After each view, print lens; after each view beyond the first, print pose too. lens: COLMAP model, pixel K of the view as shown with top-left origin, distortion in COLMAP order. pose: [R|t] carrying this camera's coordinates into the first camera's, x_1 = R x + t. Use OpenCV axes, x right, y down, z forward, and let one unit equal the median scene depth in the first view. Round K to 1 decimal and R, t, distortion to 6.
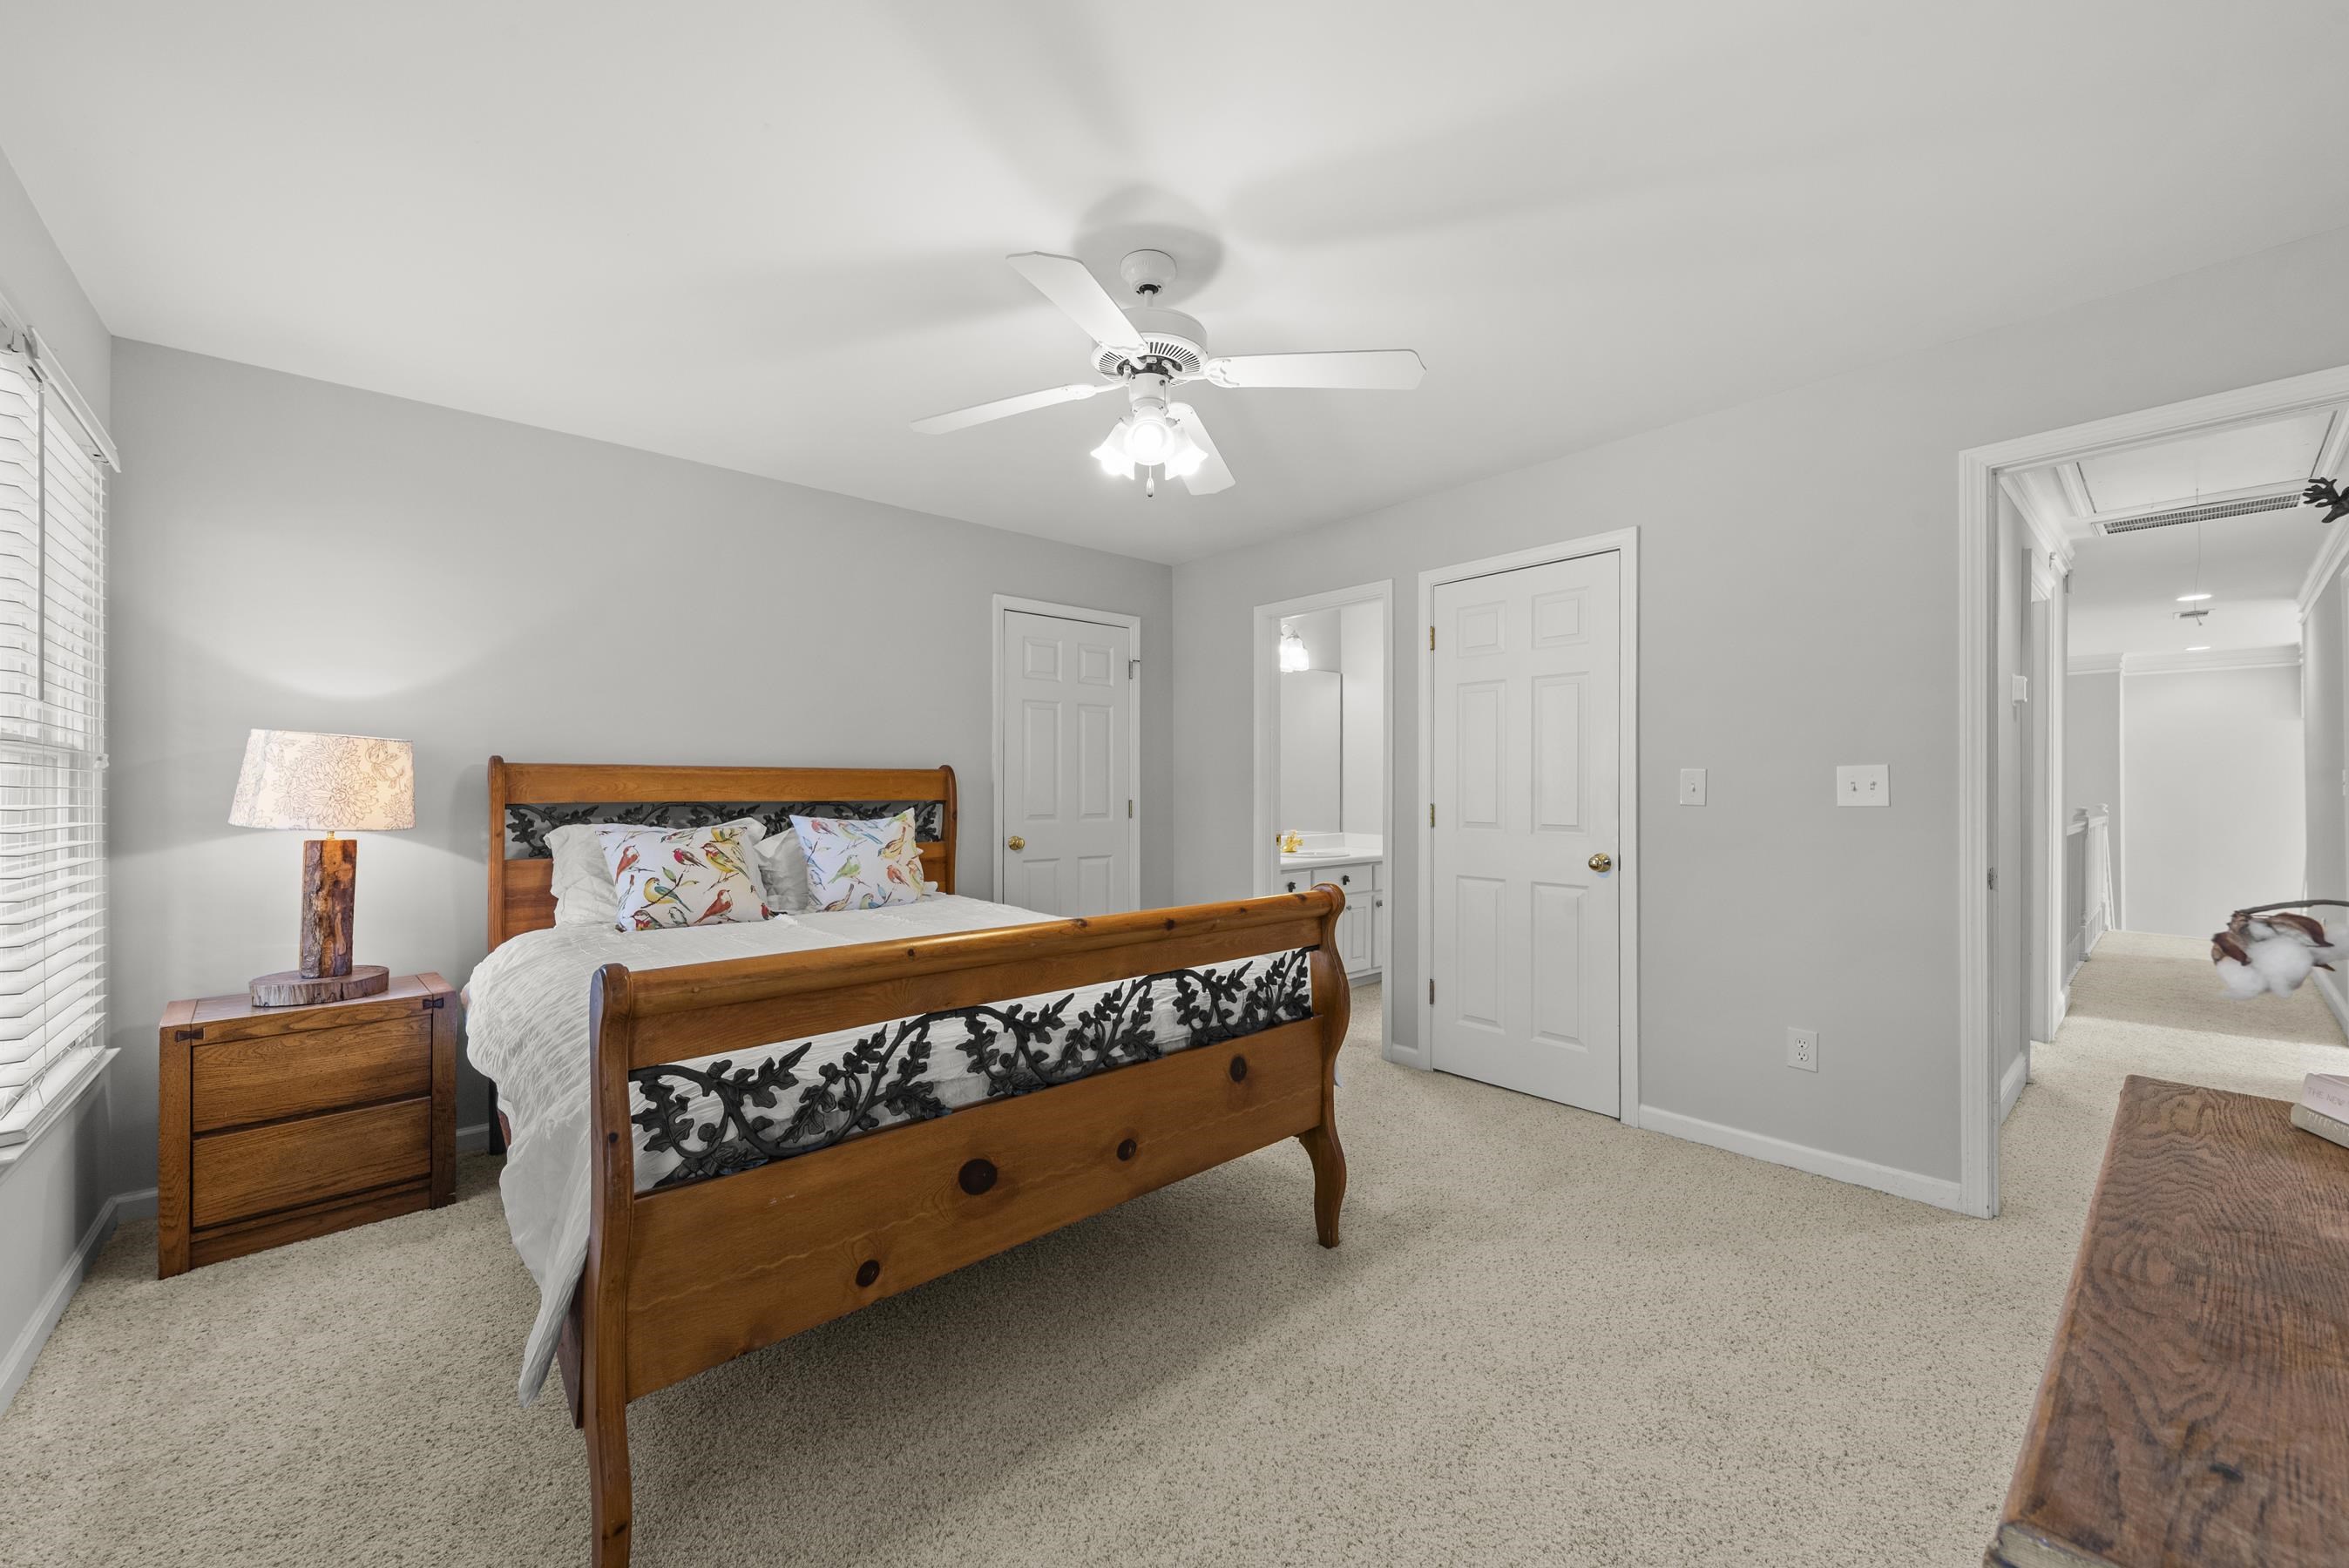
lens RADIAL K [[907.0, 0, 1174.5], [0, 907.0, 784.0], [0, 0, 1]] dist [-0.000245, 0.000007]
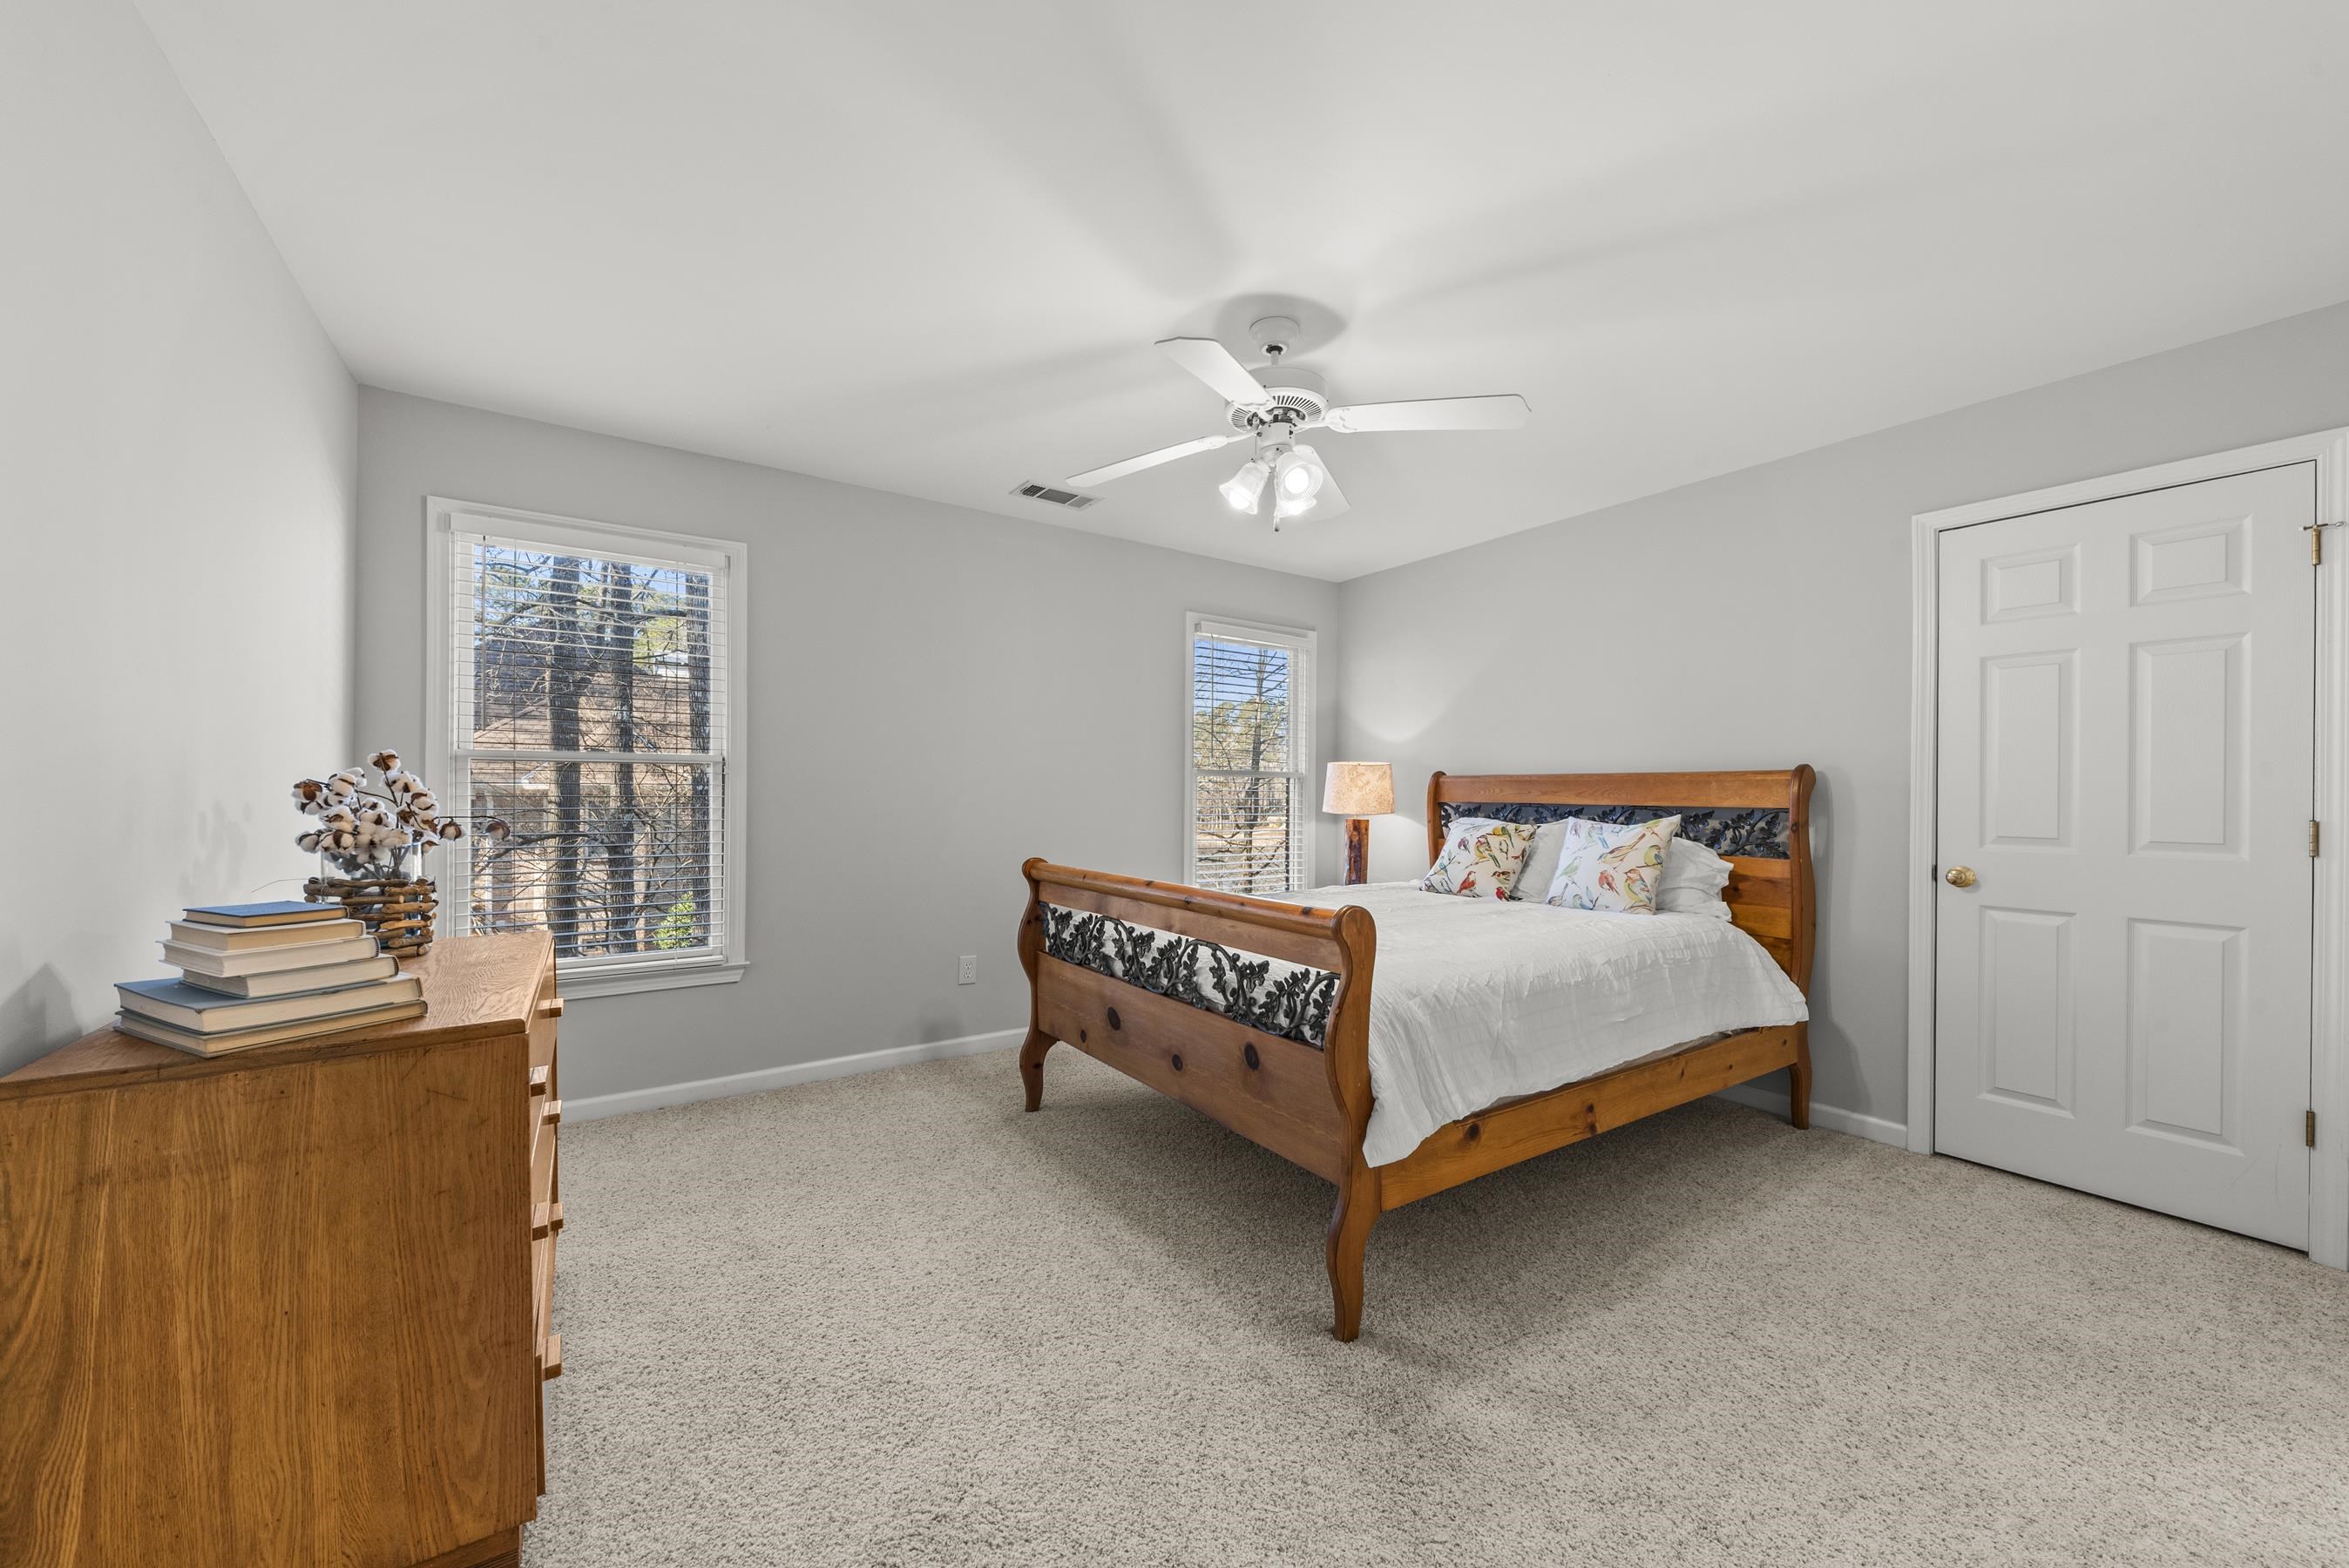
lens RADIAL K [[907.0, 0, 1174.5], [0, 907.0, 784.0], [0, 0, 1]] dist [-0.000245, 0.000007]
pose [[-0.102655, -0.006131, -0.994698, 1.070552], [-0.003830, 0.999976, -0.005768, 0.005929], [0.994710, 0.003218, -0.102676, 0.973007]]
